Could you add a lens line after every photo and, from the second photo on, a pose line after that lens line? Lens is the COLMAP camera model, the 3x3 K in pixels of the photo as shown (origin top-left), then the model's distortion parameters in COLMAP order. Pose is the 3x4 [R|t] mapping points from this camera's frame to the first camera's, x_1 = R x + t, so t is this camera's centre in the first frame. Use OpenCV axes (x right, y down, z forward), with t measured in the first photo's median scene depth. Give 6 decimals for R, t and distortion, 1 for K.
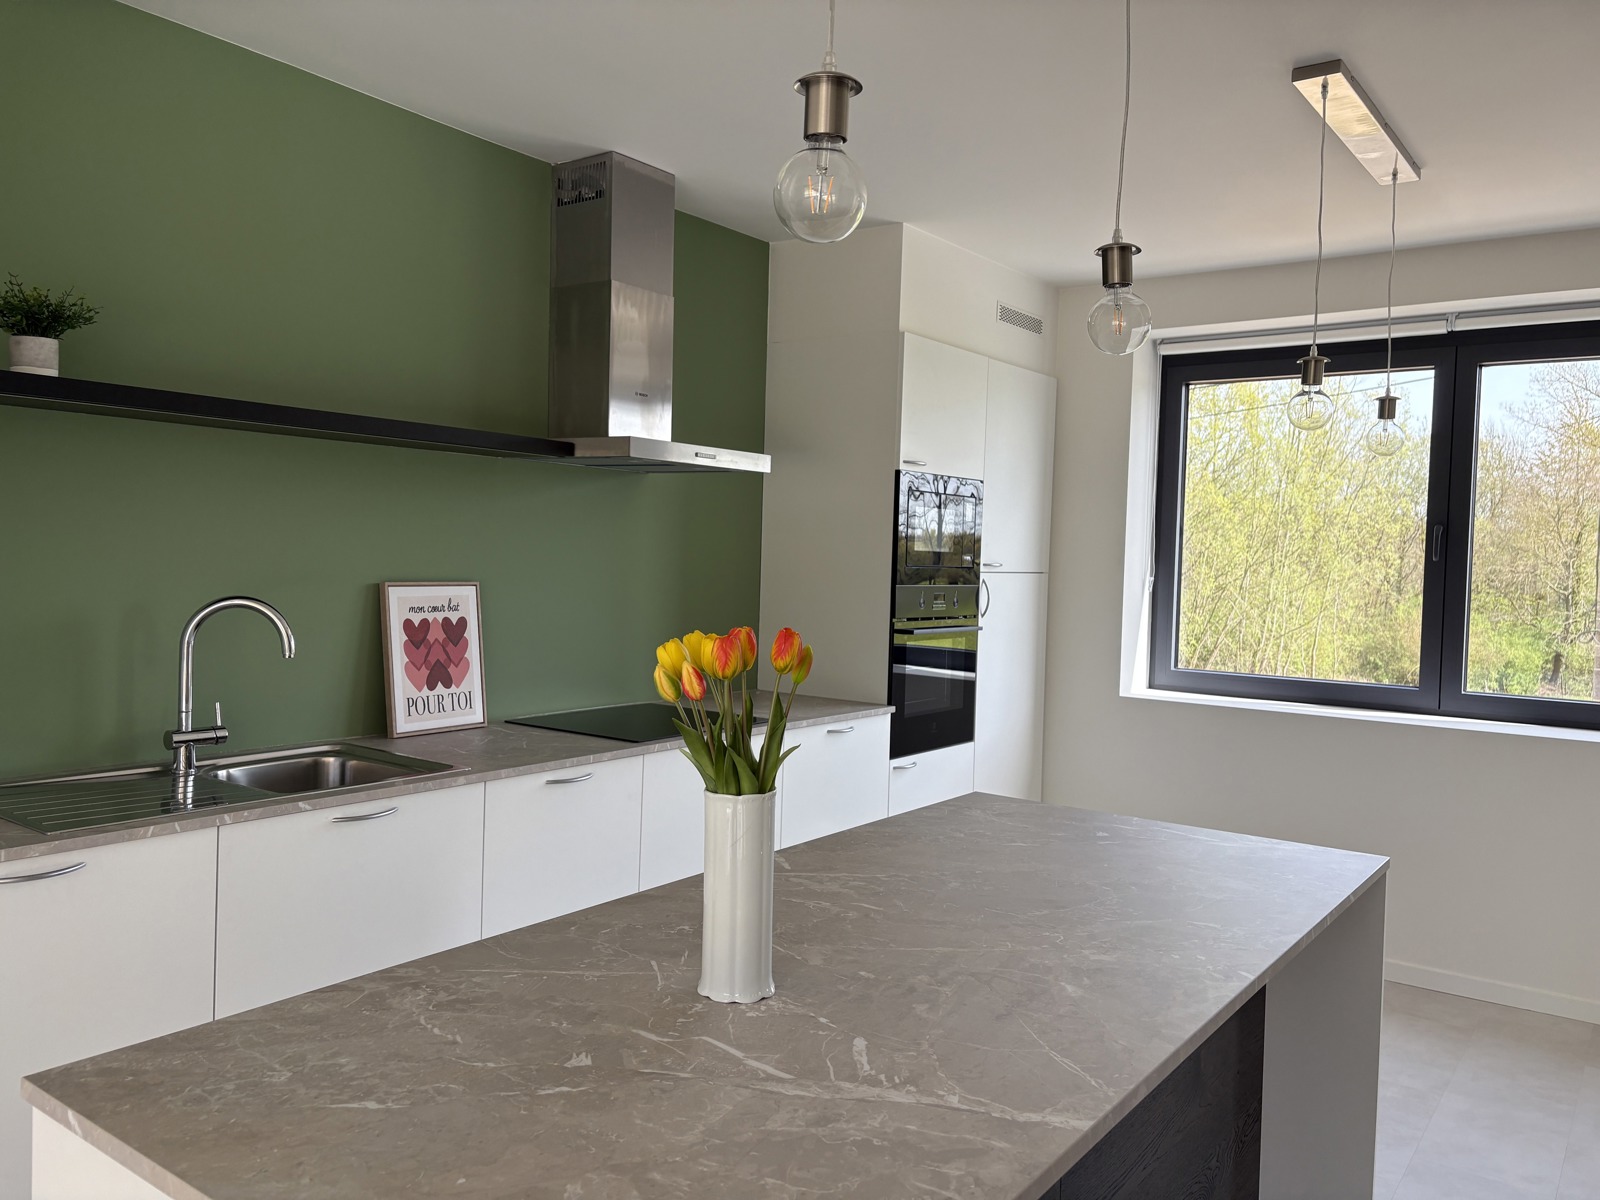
lens RADIAL K [[1203.3, 0, 800.1], [0, 1203.3, 596.0], [0, 0, 1]] dist [0.048593, -0.054624]
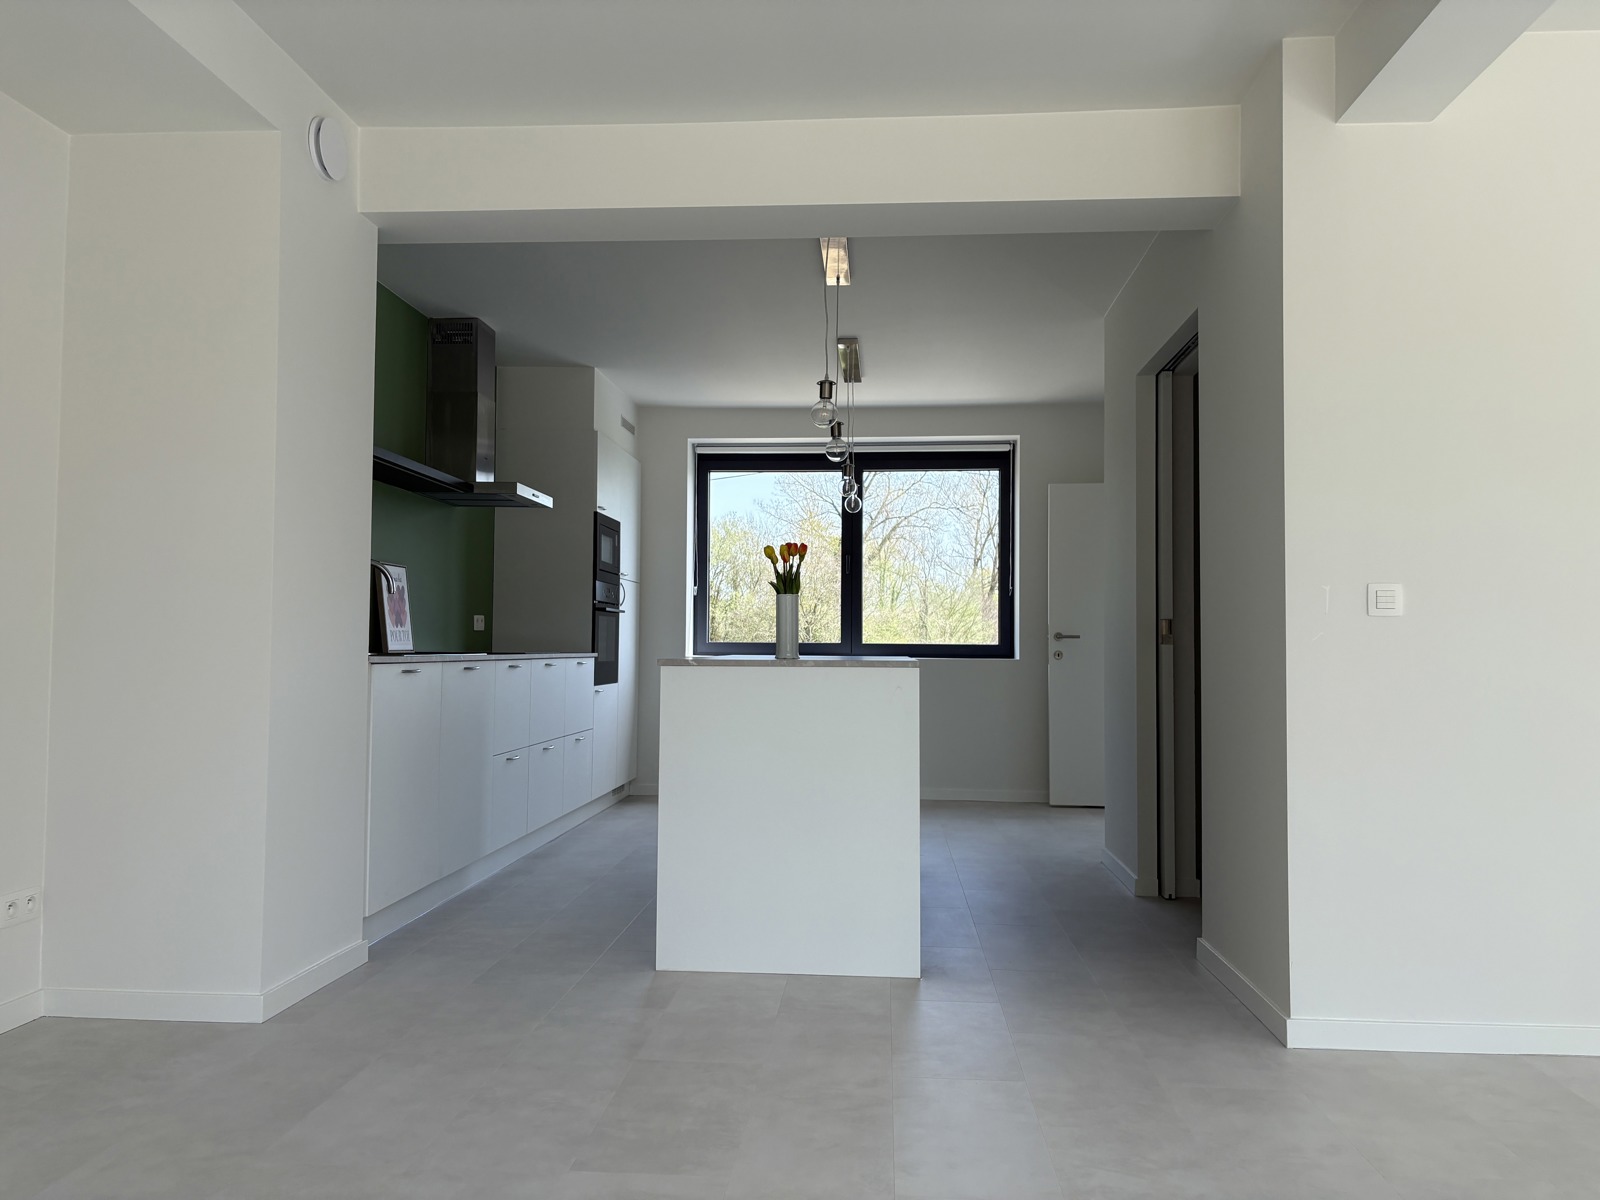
lens RADIAL K [[1203.3, 0, 802.4], [0, 1203.3, 609.3], [0, 0, 1]] dist [0.048593, -0.054624]
pose [[0.842392, -0.006177, 0.538830, -0.712829], [0.036027, 0.998343, -0.044880, 0.143098], [-0.537660, 0.057219, 0.841218, -0.691579]]
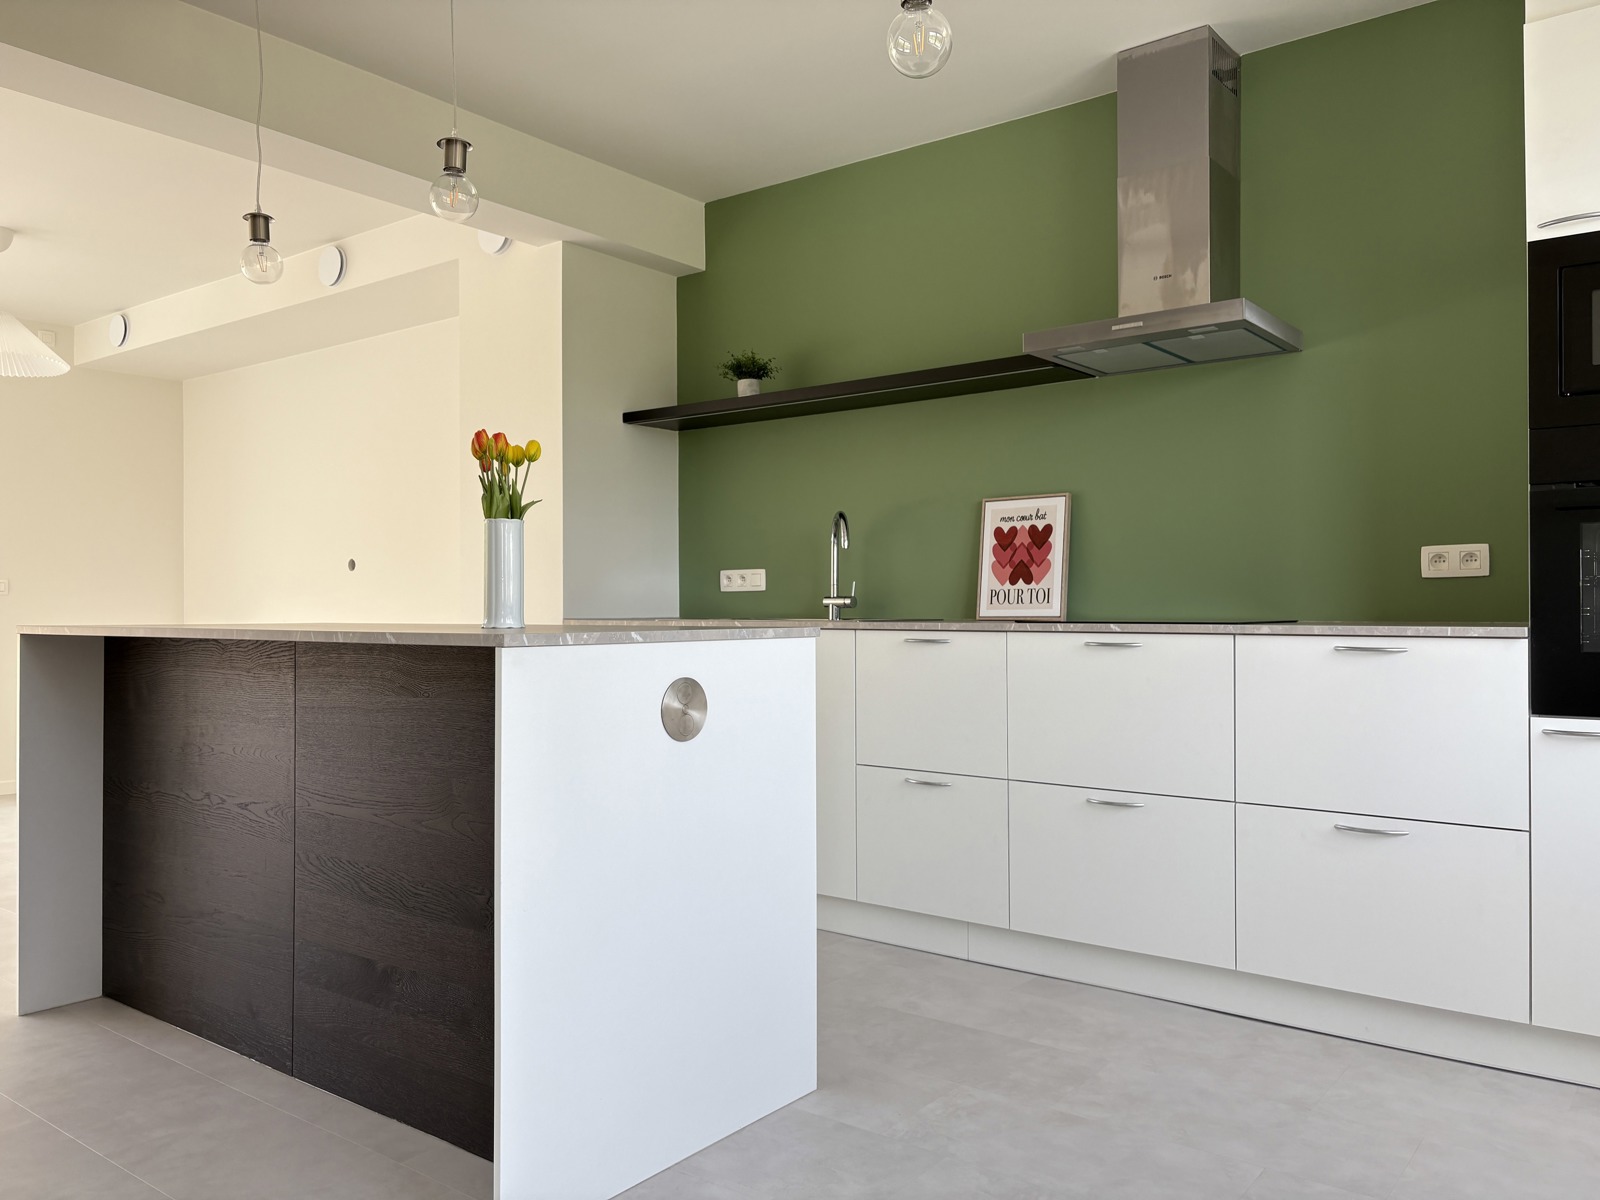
lens RADIAL K [[1203.3, 0, 800.6], [0, 1203.3, 603.3], [0, 0, 1]] dist [0.048593, -0.054624]
pose [[-0.030357, -0.034890, -0.998930, 0.875598], [-0.031381, 0.998931, -0.033937, 0.139374], [0.999046, 0.030317, -0.031419, 0.802577]]
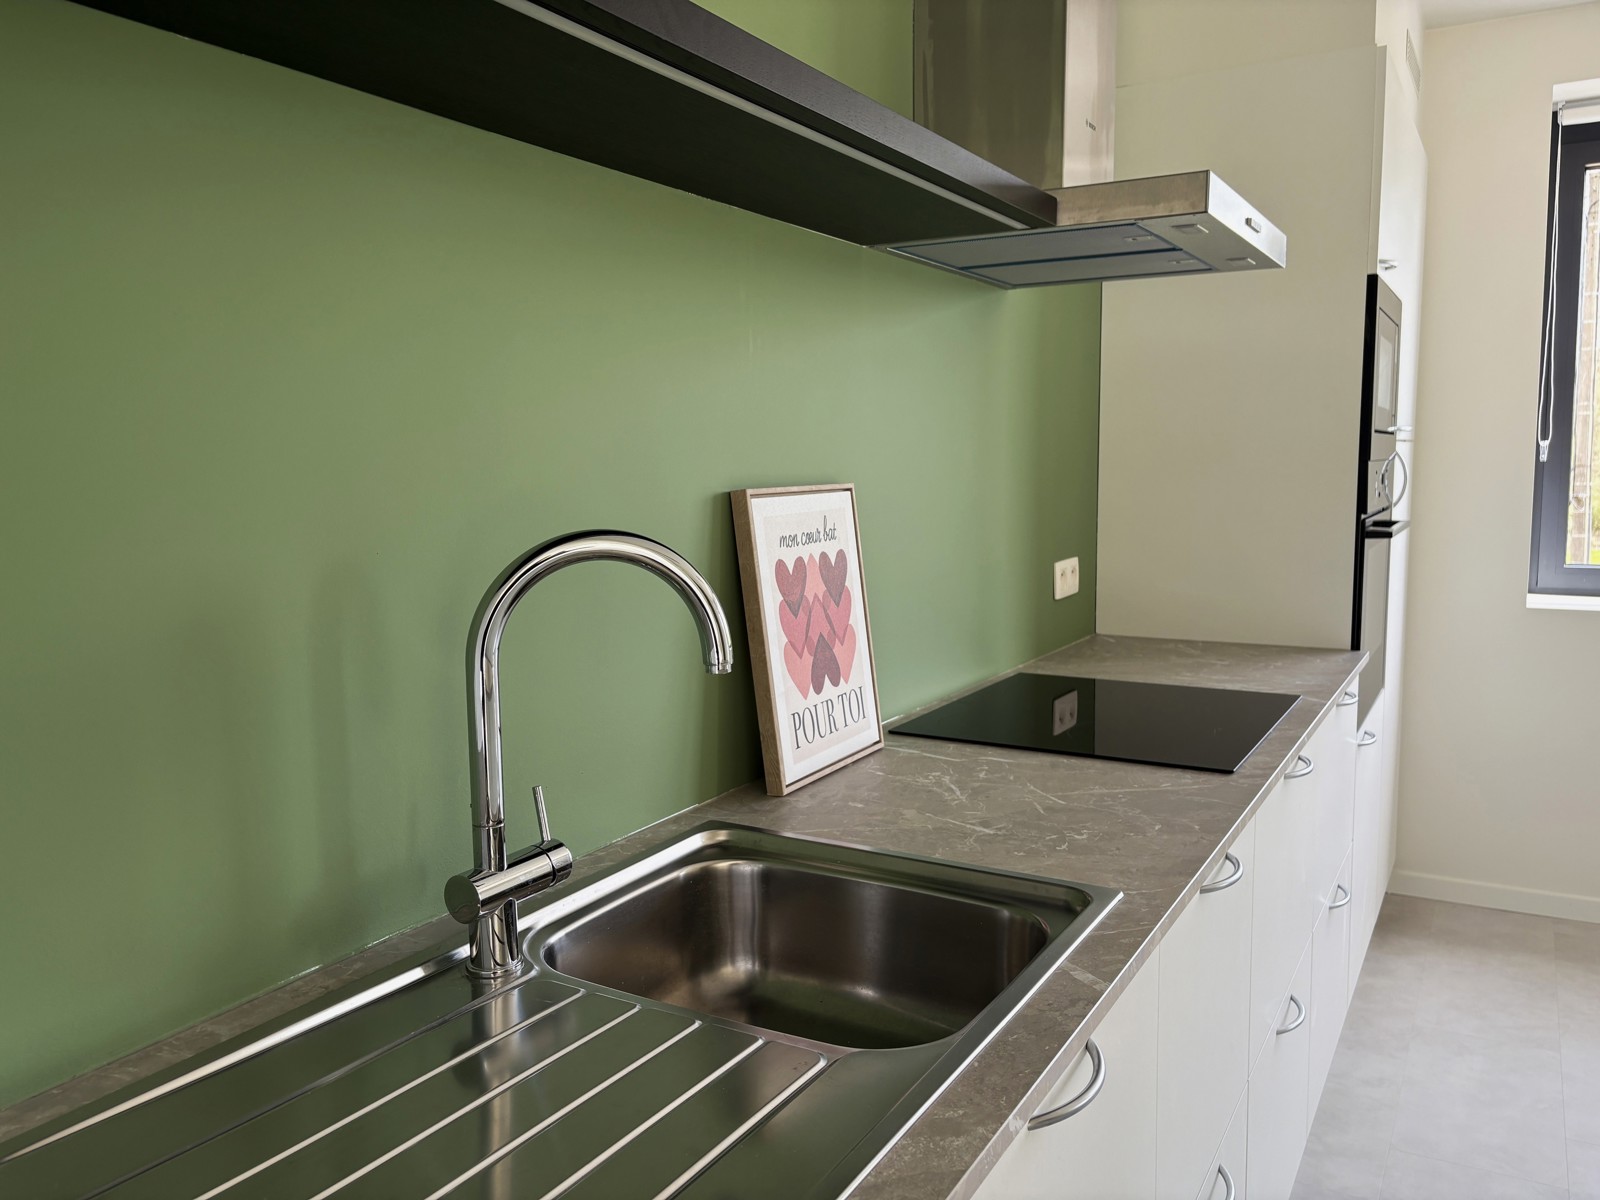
lens RADIAL K [[1203.3, 0, 806.0], [0, 1203.3, 611.0], [0, 0, 1]] dist [0.048593, -0.054624]
pose [[0.993134, -0.058223, 0.101467, -0.350731], [0.048512, 0.994230, 0.095676, -0.007392], [-0.106452, -0.090097, 0.990228, 0.473866]]
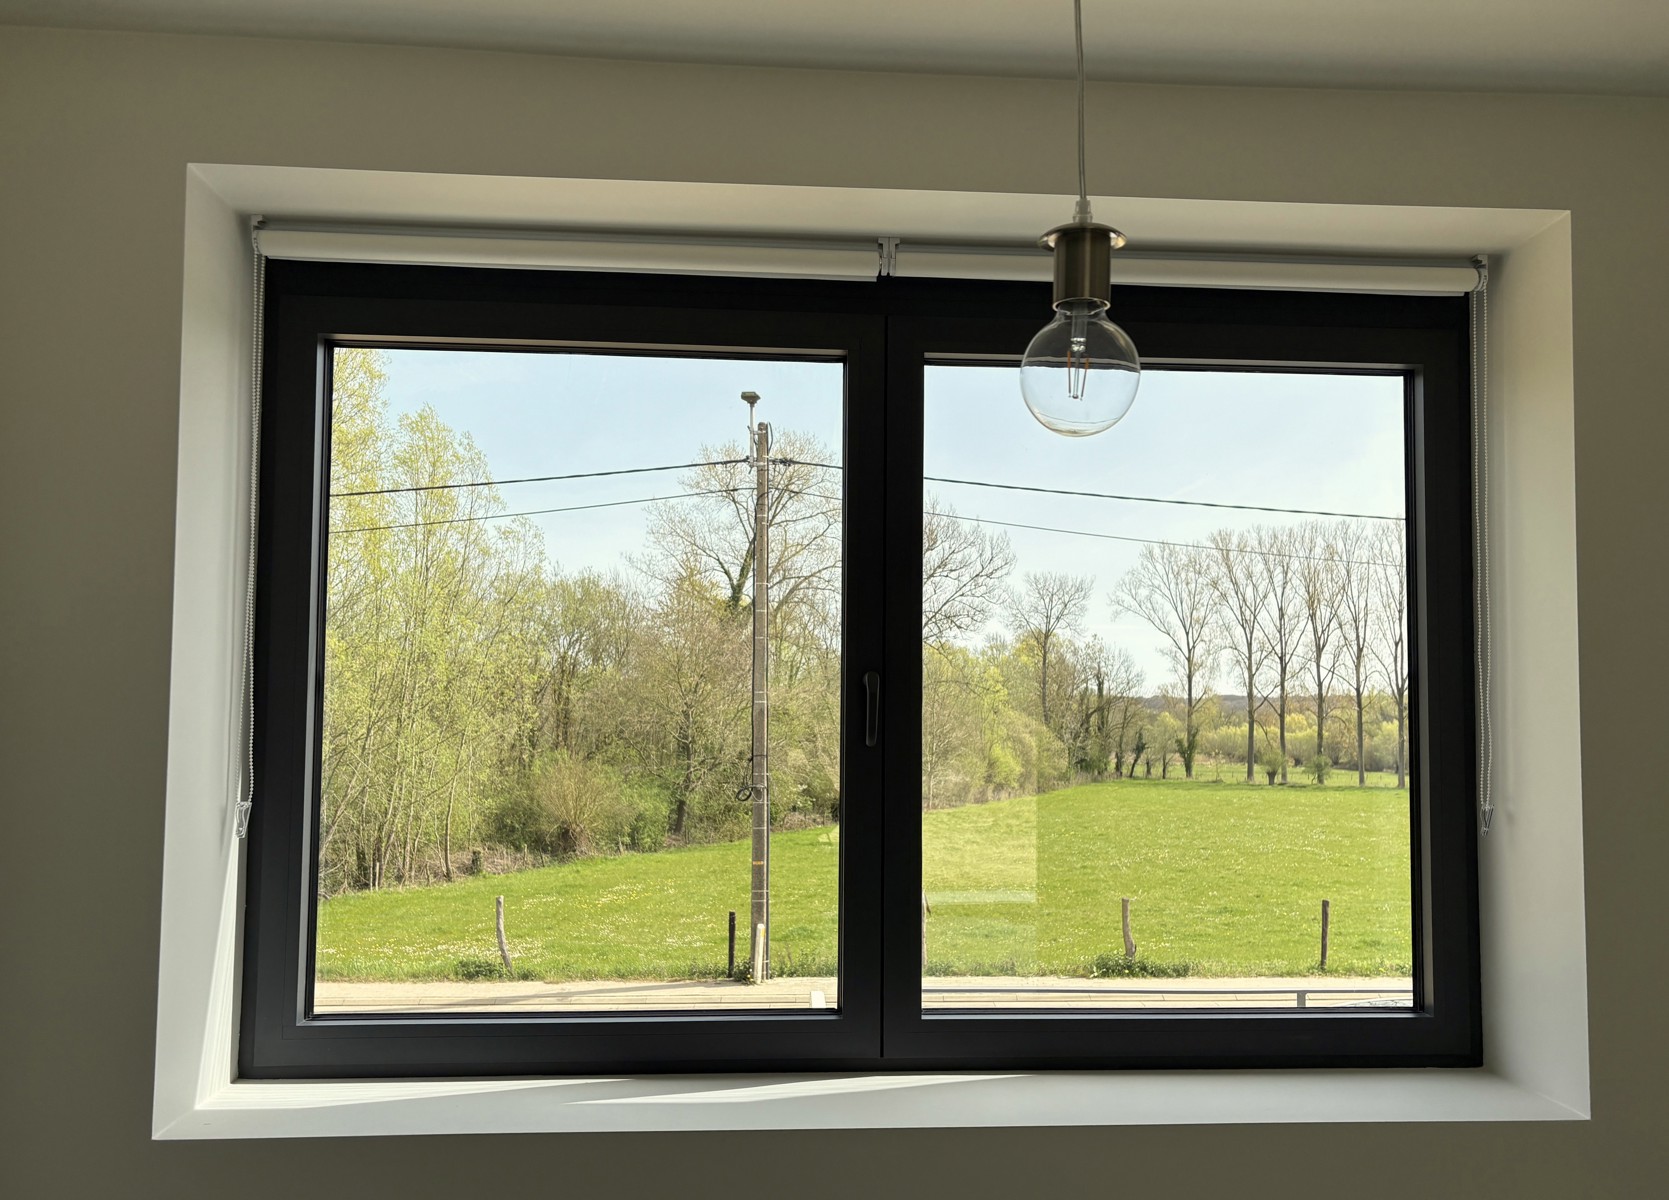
lens RADIAL K [[1348.2, 0, 881.8], [0, 1348.2, 650.6], [0, 0, 1]] dist [0.047680, -0.020913]
pose [[0.753220, 0.012378, 0.657652, 0.231533], [0.037754, 0.997361, -0.062012, -0.043441], [-0.656684, 0.071538, 0.750765, 0.788211]]
